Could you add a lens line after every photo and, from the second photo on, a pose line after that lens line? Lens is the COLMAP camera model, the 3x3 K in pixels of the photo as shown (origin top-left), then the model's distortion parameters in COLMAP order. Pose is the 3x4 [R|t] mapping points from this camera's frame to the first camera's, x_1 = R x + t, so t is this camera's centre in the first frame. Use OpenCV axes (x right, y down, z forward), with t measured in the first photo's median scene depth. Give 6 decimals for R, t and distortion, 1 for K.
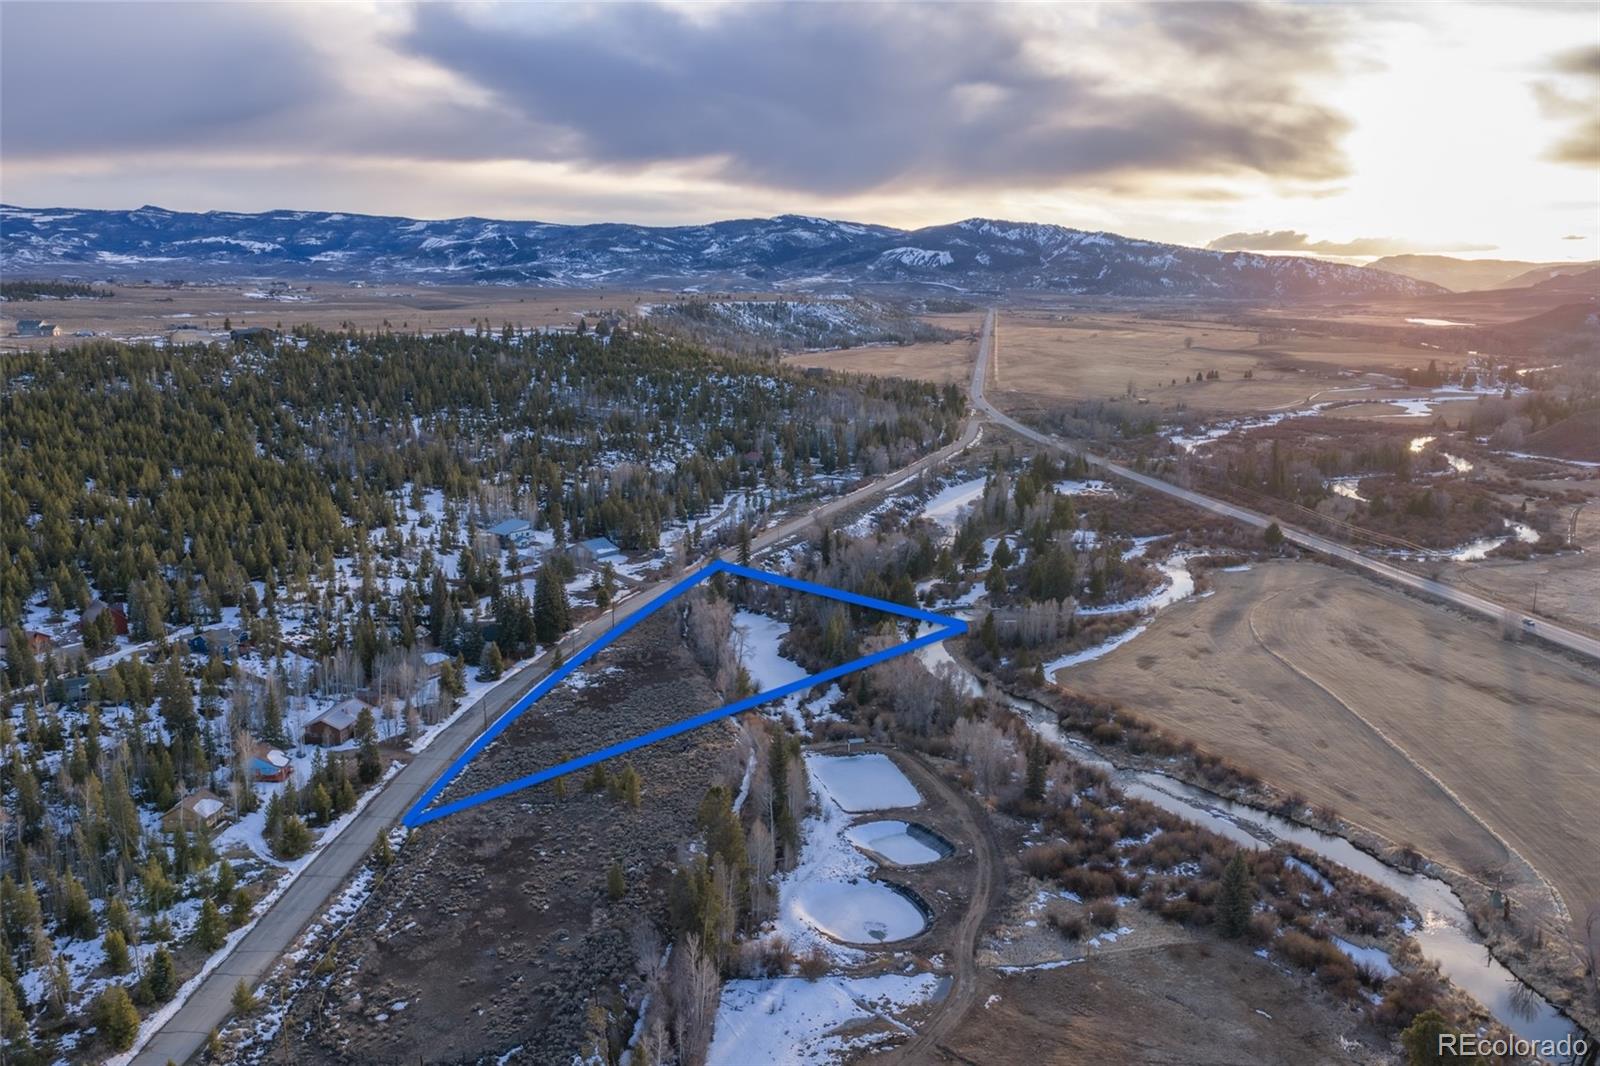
lens RADIAL K [[1336.7, 0, 801.5], [0, 1336.7, 537.6], [0, 0, 1]] dist [0.019397, -0.033962]
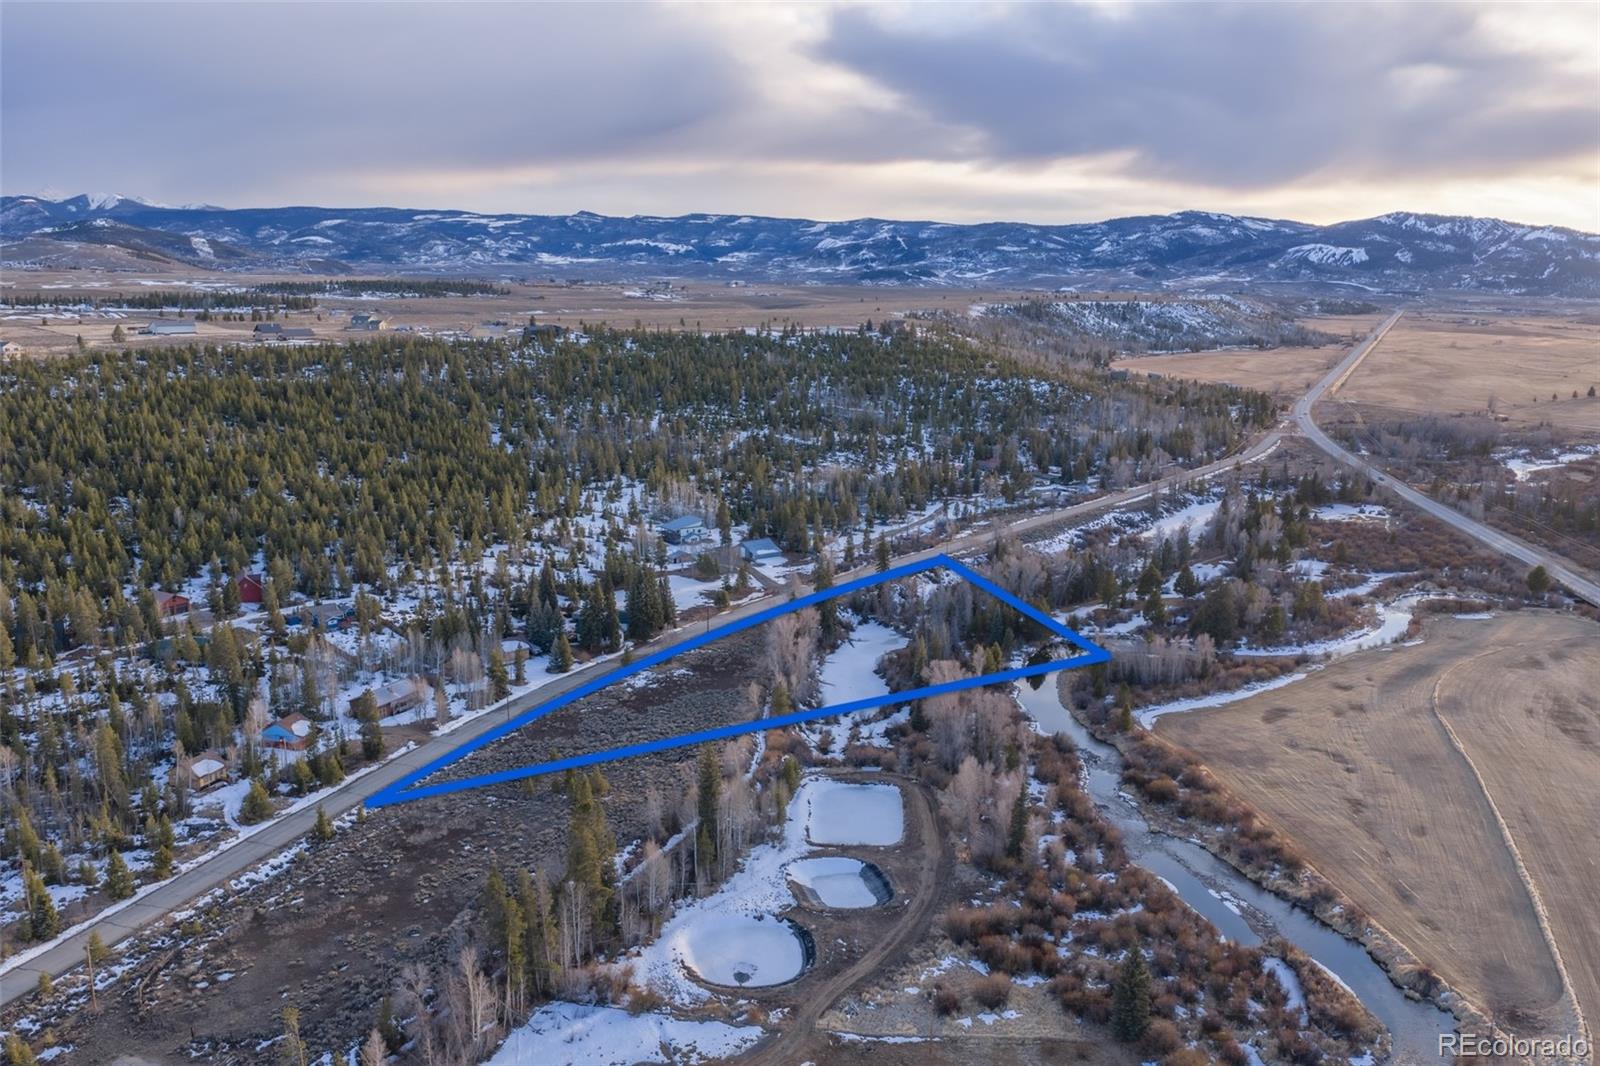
lens RADIAL K [[1336.7, 0, 796.4], [0, 1336.7, 541.1], [0, 0, 1]] dist [0.019397, -0.033962]
pose [[0.956156, 0.057450, -0.287167, 0.128632], [-0.056515, 0.998335, 0.011553, -0.008827], [0.287353, 0.005183, 0.957811, 0.038609]]
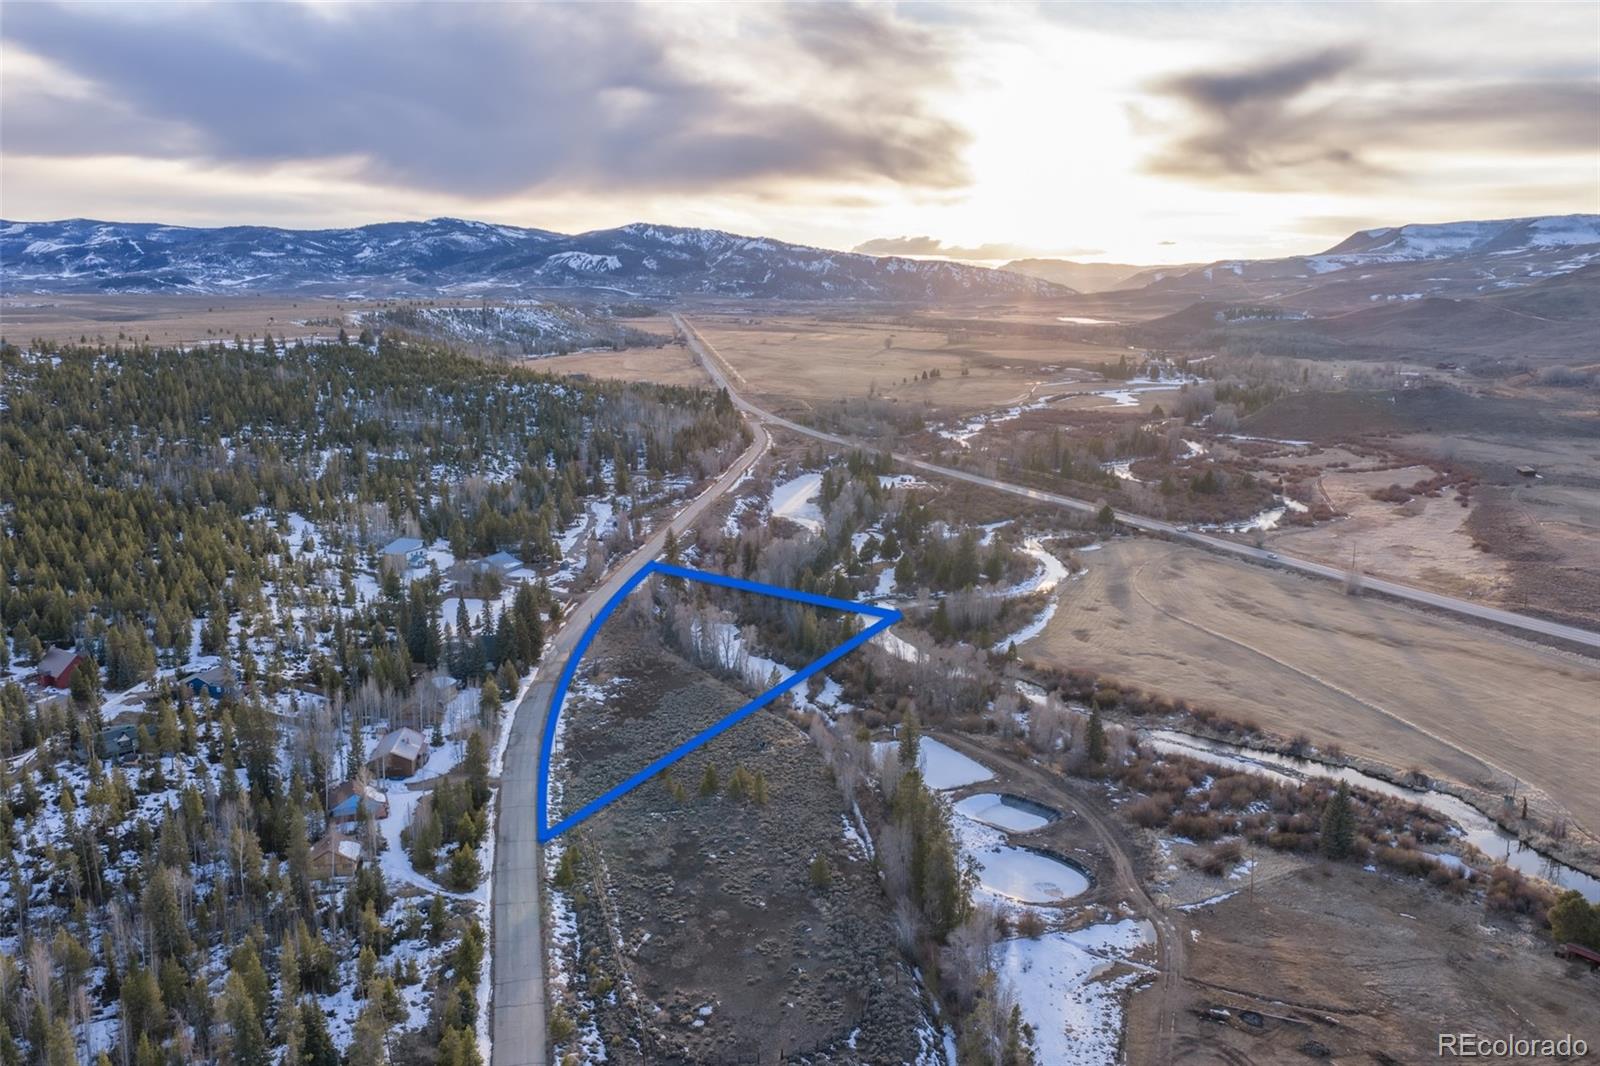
lens RADIAL K [[1336.7, 0, 805.0], [0, 1336.7, 533.7], [0, 0, 1]] dist [0.019397, -0.033962]
pose [[0.966648, -0.052957, 0.250573, -0.145300], [0.054450, 0.998516, 0.000975, -0.001801], [-0.250253, 0.012701, 0.968097, 0.000481]]
